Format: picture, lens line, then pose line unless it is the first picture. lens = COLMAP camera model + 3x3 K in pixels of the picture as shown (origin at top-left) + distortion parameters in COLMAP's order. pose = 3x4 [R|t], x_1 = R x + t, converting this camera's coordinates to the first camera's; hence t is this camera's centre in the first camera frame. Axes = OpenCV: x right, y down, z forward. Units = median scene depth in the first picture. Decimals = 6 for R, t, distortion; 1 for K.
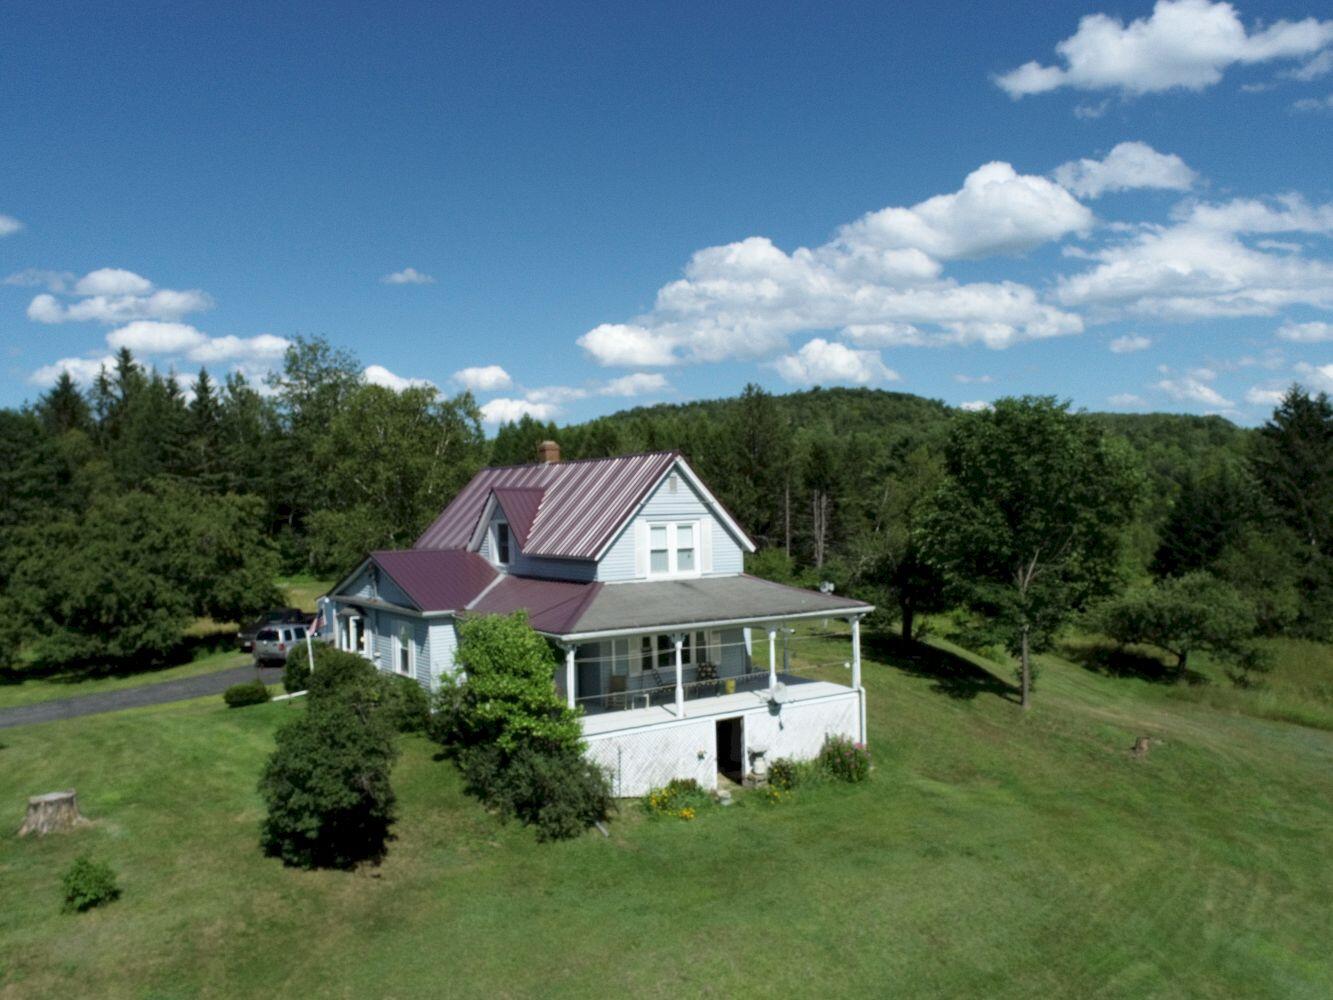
lens RADIAL K [[1023.7, 0, 664.2], [0, 1023.7, 511.1], [0, 0, 1]] dist [-0.016790, 0.012380]
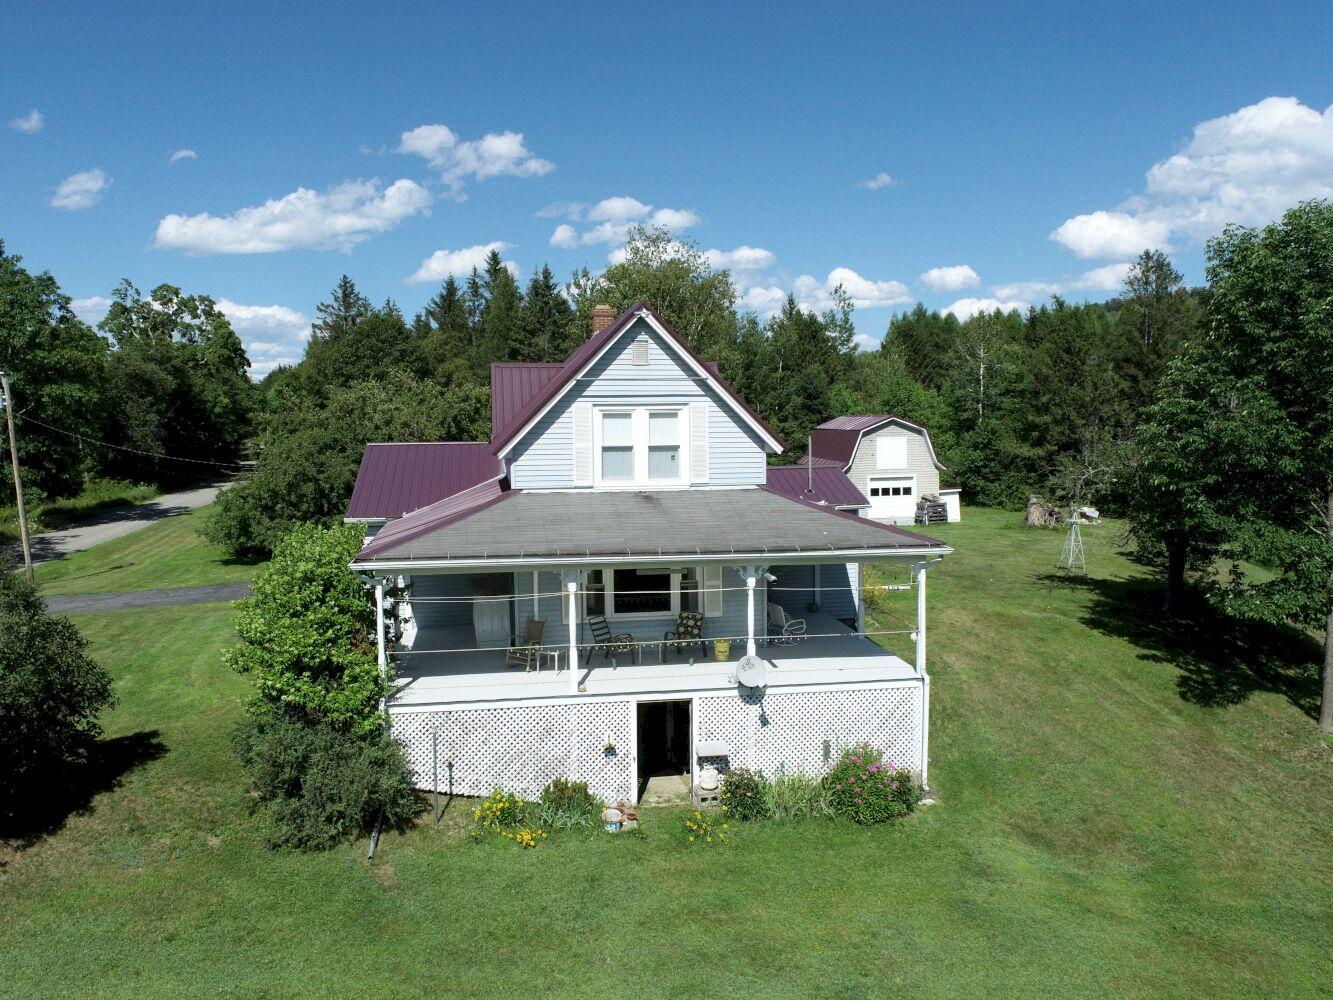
lens RADIAL K [[1023.7, 0, 665.1], [0, 1023.7, 500.1], [0, 0, 1]] dist [-0.016790, 0.012380]
pose [[0.903511, 0.047714, -0.425902, 0.131850], [-0.012685, 0.996325, 0.084709, 0.006060], [0.428378, -0.071133, 0.900795, 0.157929]]
